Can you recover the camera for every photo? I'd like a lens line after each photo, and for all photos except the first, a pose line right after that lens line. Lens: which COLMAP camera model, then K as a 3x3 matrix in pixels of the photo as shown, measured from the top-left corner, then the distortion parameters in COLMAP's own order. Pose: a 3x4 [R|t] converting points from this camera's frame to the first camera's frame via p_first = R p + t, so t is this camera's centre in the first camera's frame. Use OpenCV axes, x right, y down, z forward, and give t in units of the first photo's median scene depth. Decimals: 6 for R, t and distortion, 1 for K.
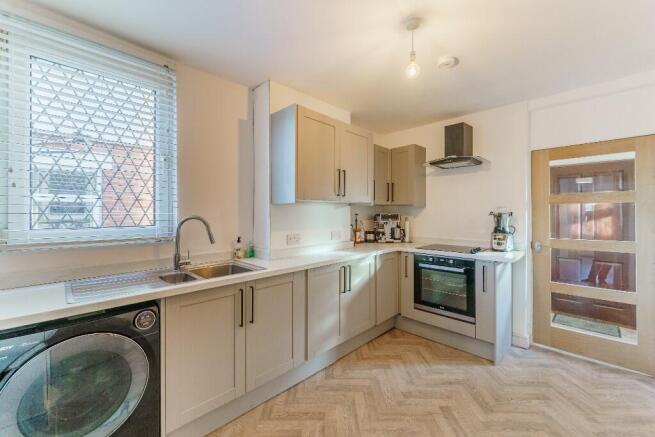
lens RADIAL K [[269.1, 0, 336.0], [0, 269.1, 213.3], [0, 0, 1]] dist [0.016389, 0.000009]
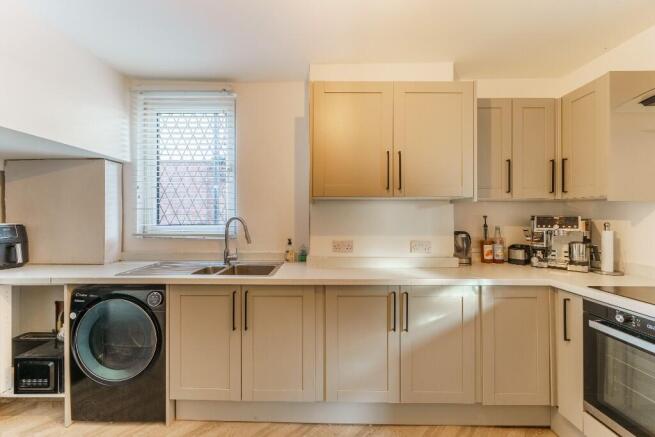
lens RADIAL K [[271.9, 0, 325.4], [0, 271.9, 214.7], [0, 0, 1]] dist [0.001312, 0.000205]
pose [[0.677579, -0.001133, -0.735449, 0.425870], [-0.002809, 0.999988, -0.004128, 0.004246], [0.735444, 0.004863, 0.677568, 0.412678]]
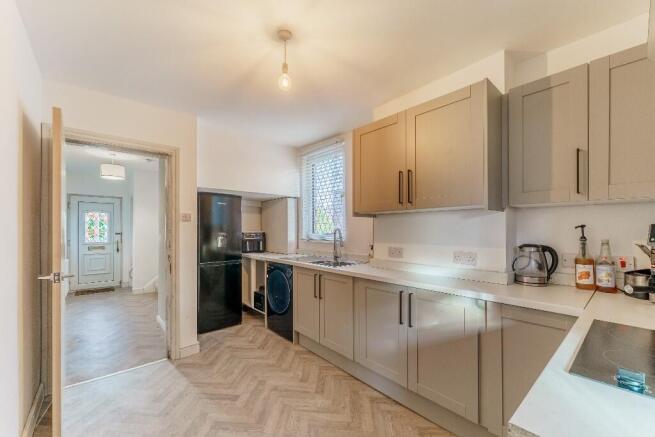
lens RADIAL K [[267.8, 0, 324.6], [0, 267.8, 229.8], [0, 0, 1]] dist [-0.000754, -0.000085]
pose [[-0.107946, 0.001437, -0.994156, 0.857562], [-0.000351, 0.999999, 0.001483, 0.013930], [0.994157, 0.000509, -0.107946, 0.875080]]
